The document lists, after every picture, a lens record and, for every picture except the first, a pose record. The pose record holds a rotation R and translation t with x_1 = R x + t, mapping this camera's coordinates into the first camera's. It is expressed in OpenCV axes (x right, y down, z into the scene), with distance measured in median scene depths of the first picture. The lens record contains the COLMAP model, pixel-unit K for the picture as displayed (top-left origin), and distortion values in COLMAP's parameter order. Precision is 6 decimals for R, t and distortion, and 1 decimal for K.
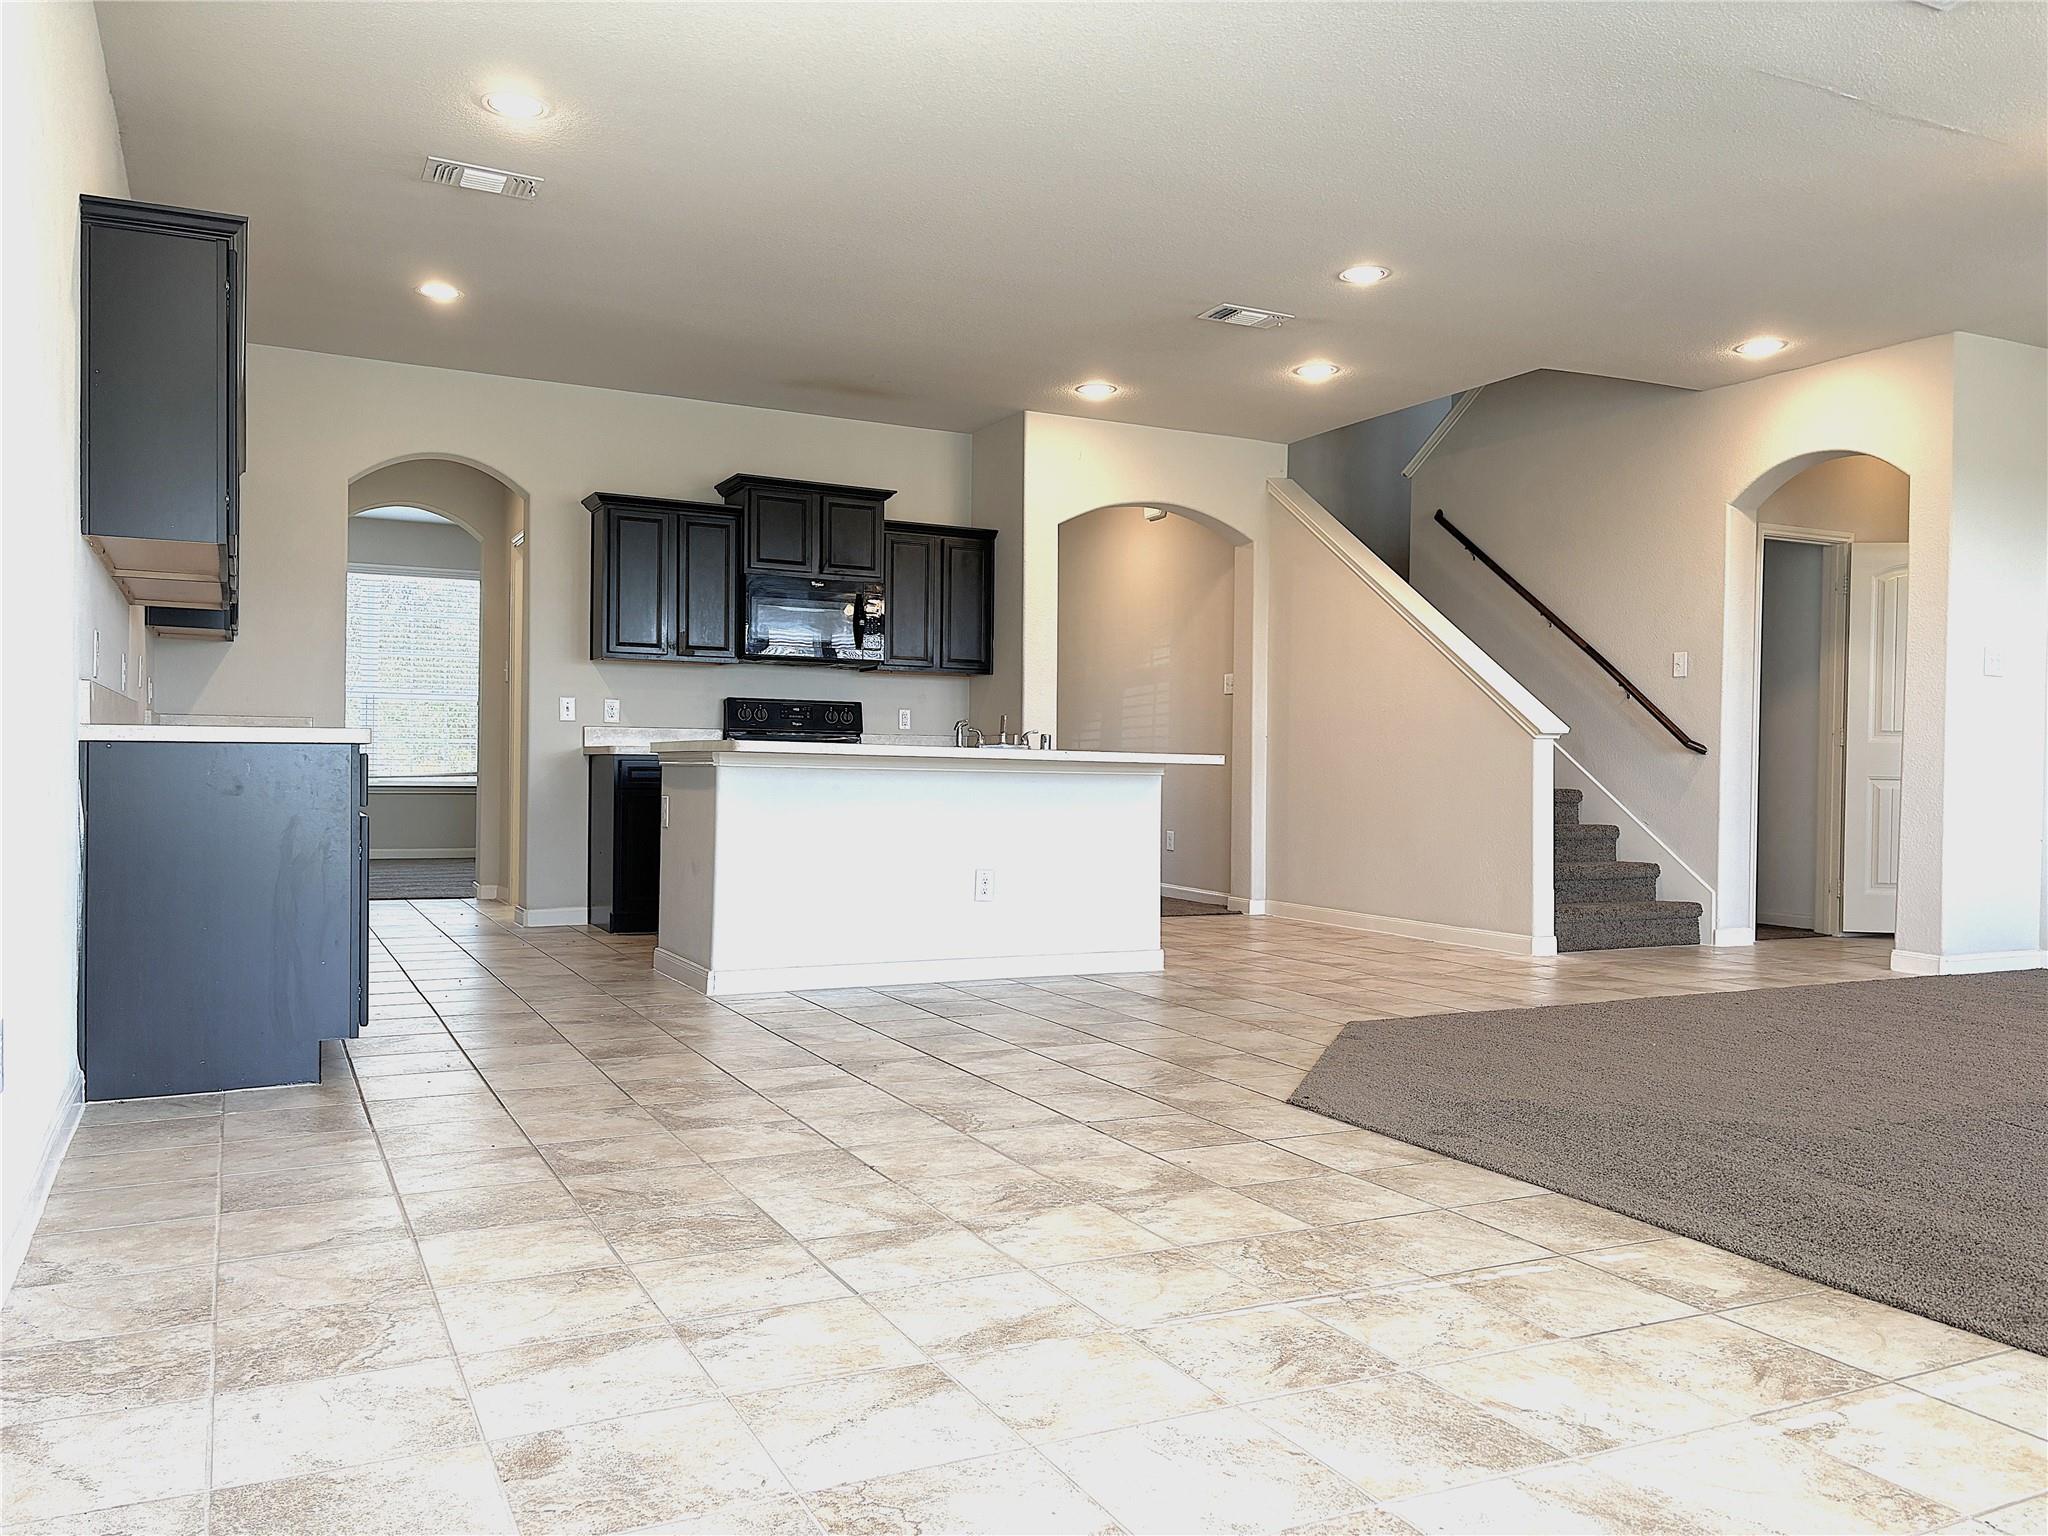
lens RADIAL K [[1557.9, 0, 1030.4], [0, 1557.9, 770.6], [0, 0, 1]] dist [0.106992, 0.001840]
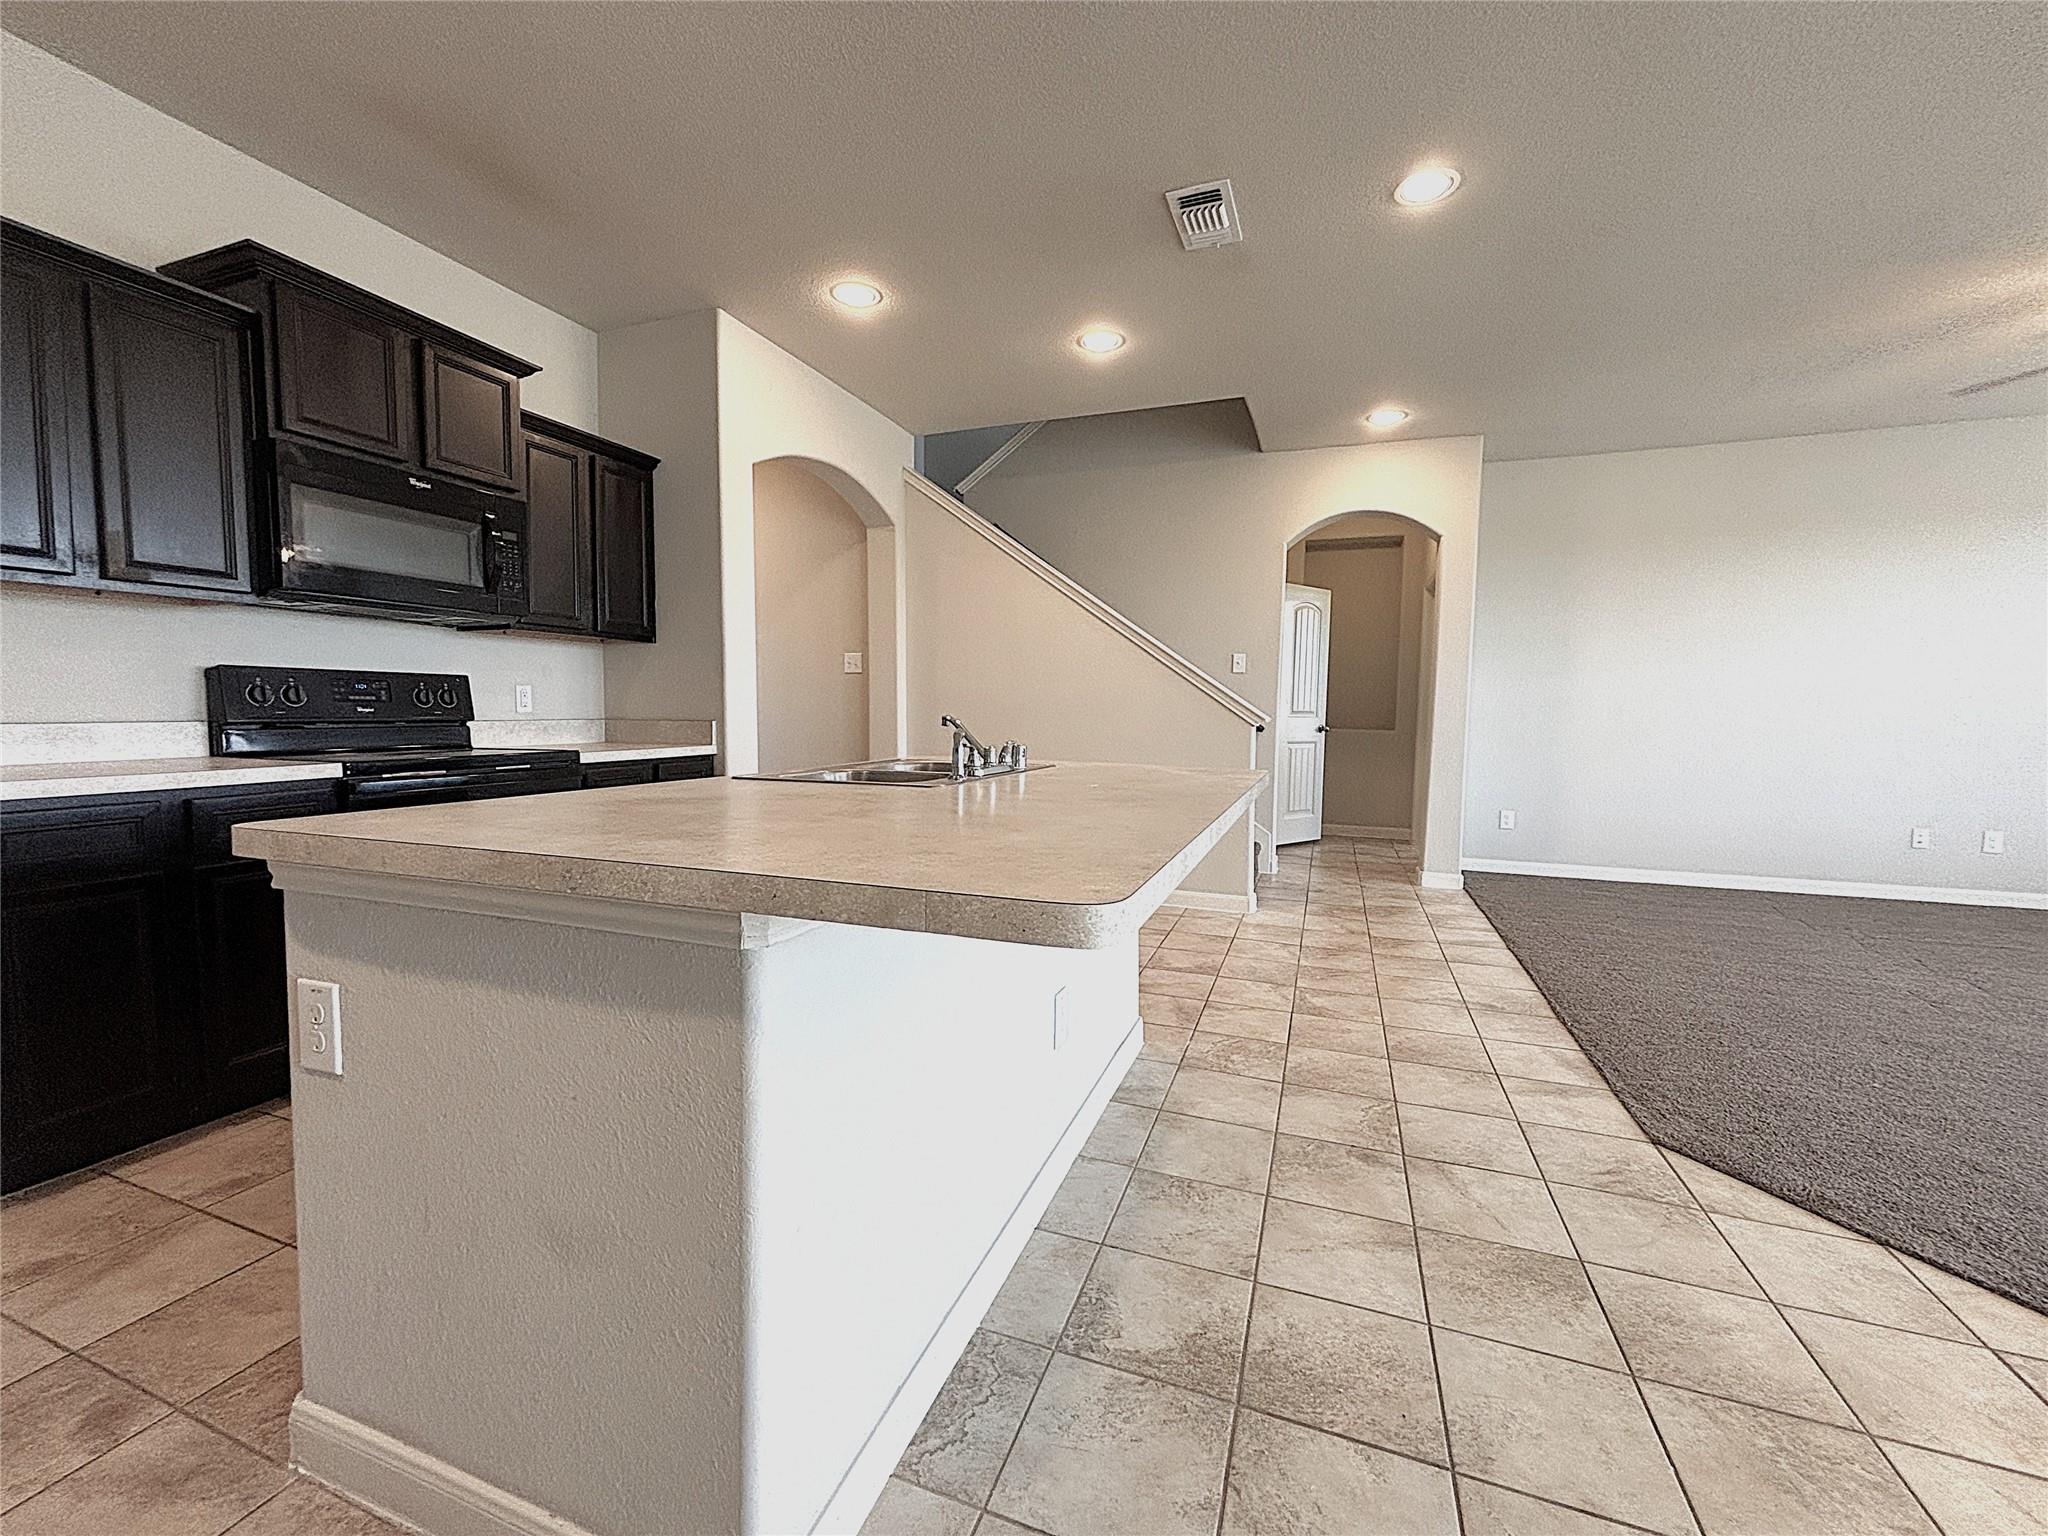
lens RADIAL K [[822.8, 0, 1031.2], [0, 822.8, 763.1], [0, 0, 1]] dist [-0.002652, 0.000338]
pose [[0.734231, -0.050865, 0.676991, -0.185775], [0.000406, 0.997222, 0.074485, -0.034381], [-0.678899, -0.054414, 0.732212, 0.603174]]
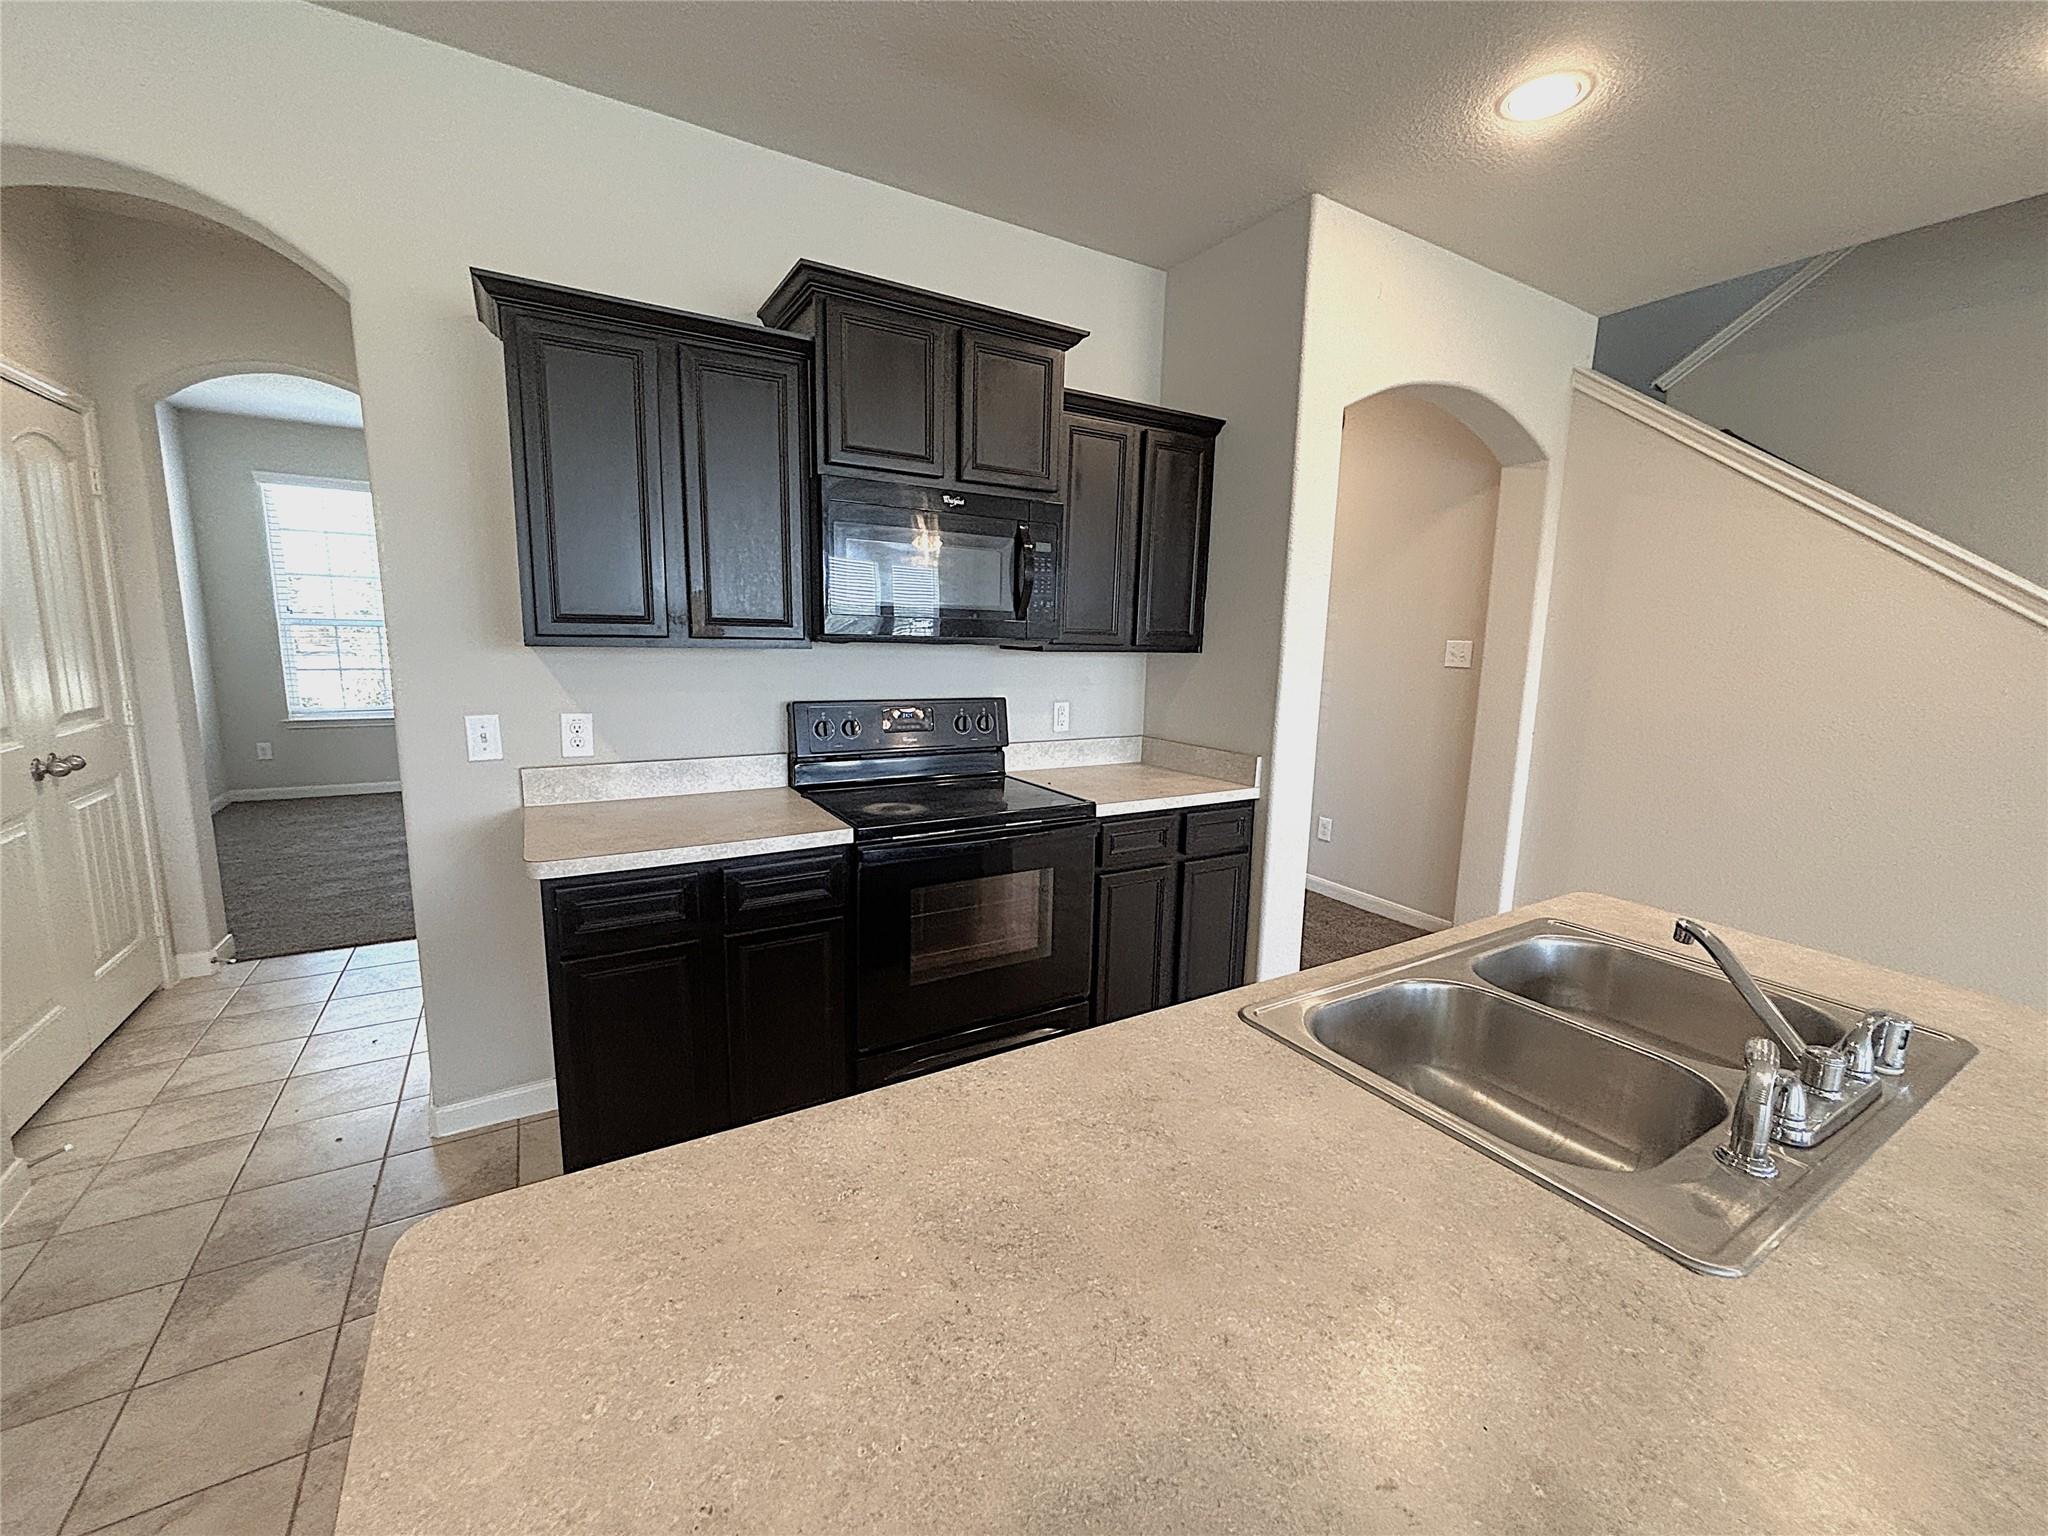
lens RADIAL K [[822.8, 0, 1024.8], [0, 822.8, 766.6], [0, 0, 1]] dist [-0.002652, 0.000338]
pose [[0.997465, 0.000927, 0.071153, -0.133472], [-0.012585, 0.986450, 0.163582, -0.075975], [-0.070037, -0.164062, 0.983961, 0.710815]]
